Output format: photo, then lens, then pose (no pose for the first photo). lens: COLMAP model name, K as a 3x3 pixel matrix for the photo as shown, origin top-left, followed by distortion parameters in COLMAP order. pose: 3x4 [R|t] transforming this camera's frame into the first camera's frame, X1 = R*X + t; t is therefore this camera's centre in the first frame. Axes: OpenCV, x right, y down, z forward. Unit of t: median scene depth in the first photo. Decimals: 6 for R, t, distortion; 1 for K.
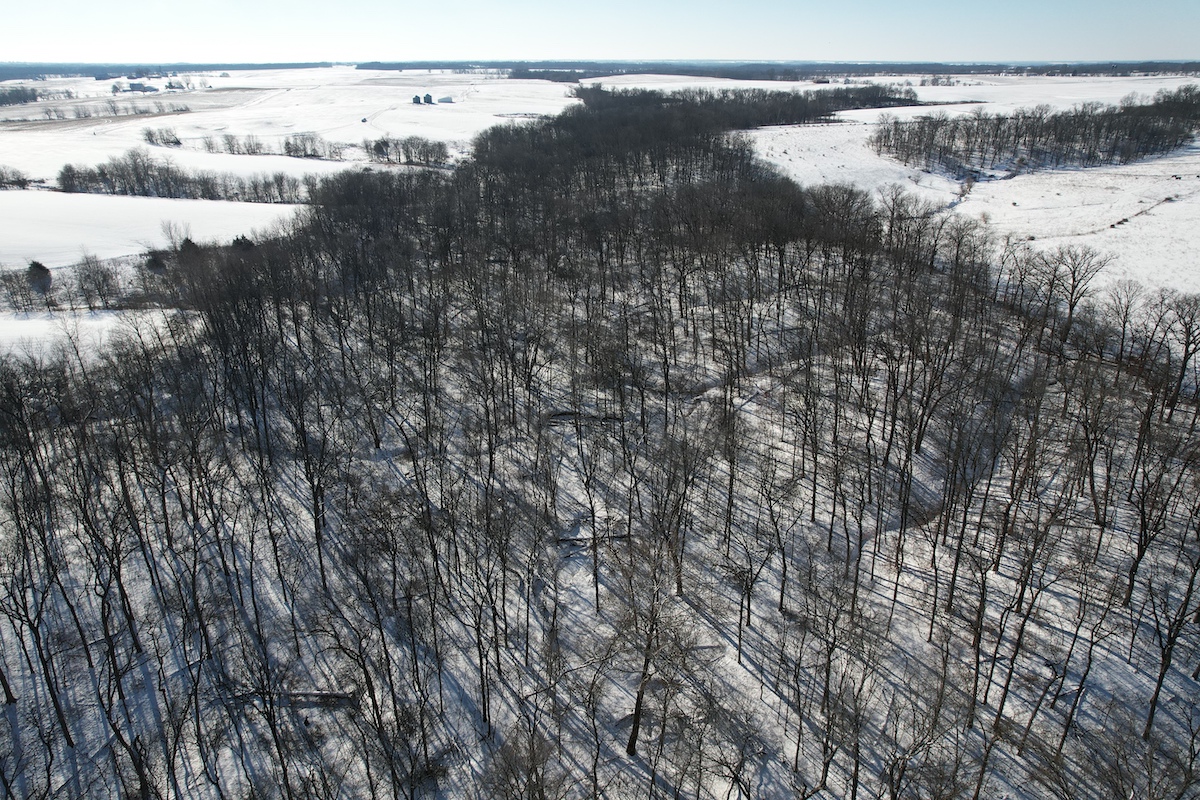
lens RADIAL K [[769.8, 0, 595.3], [0, 769.8, 395.3], [0, 0, 1]] dist [-0.089357, 0.081302]
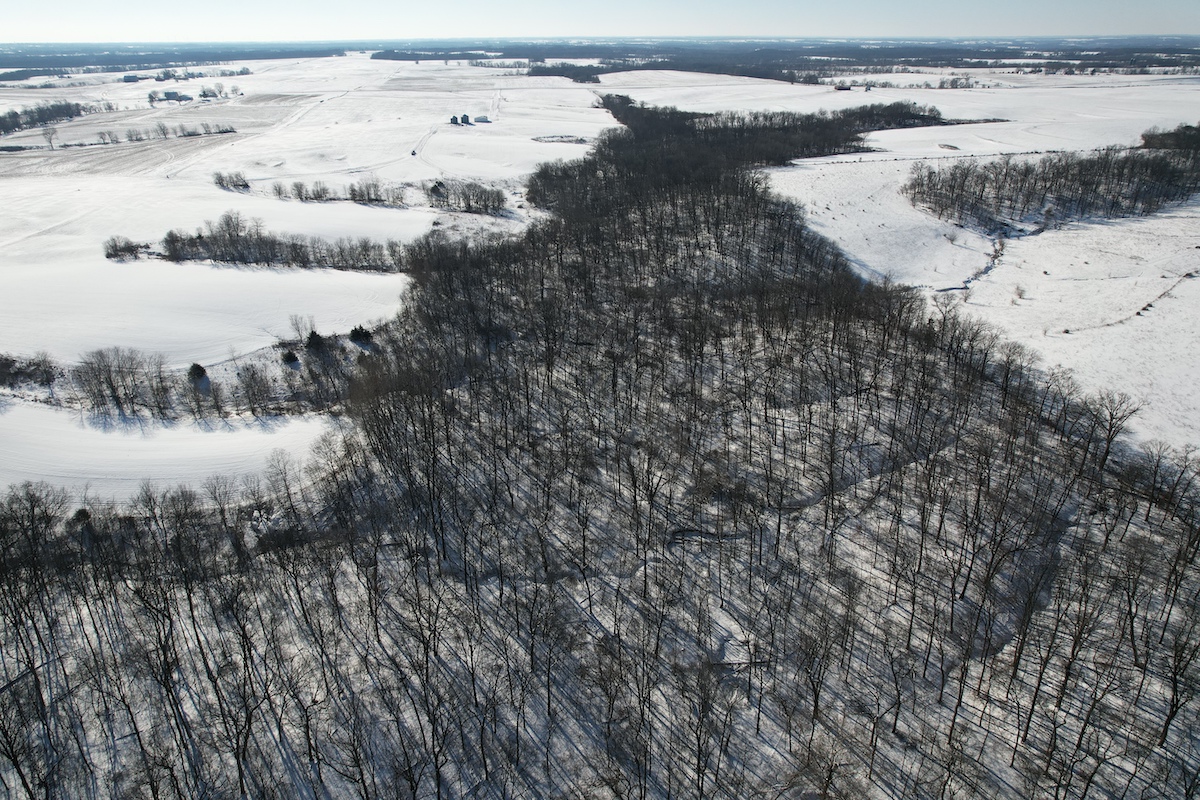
lens RADIAL K [[769.8, 0, 595.3], [0, 769.8, 395.3], [0, 0, 1]] dist [-0.089357, 0.081302]
pose [[0.999963, 0.000820, -0.008524, -0.057242], [-0.000586, 0.999624, 0.027405, -0.072923], [0.008543, -0.027399, 0.999588, -0.065610]]
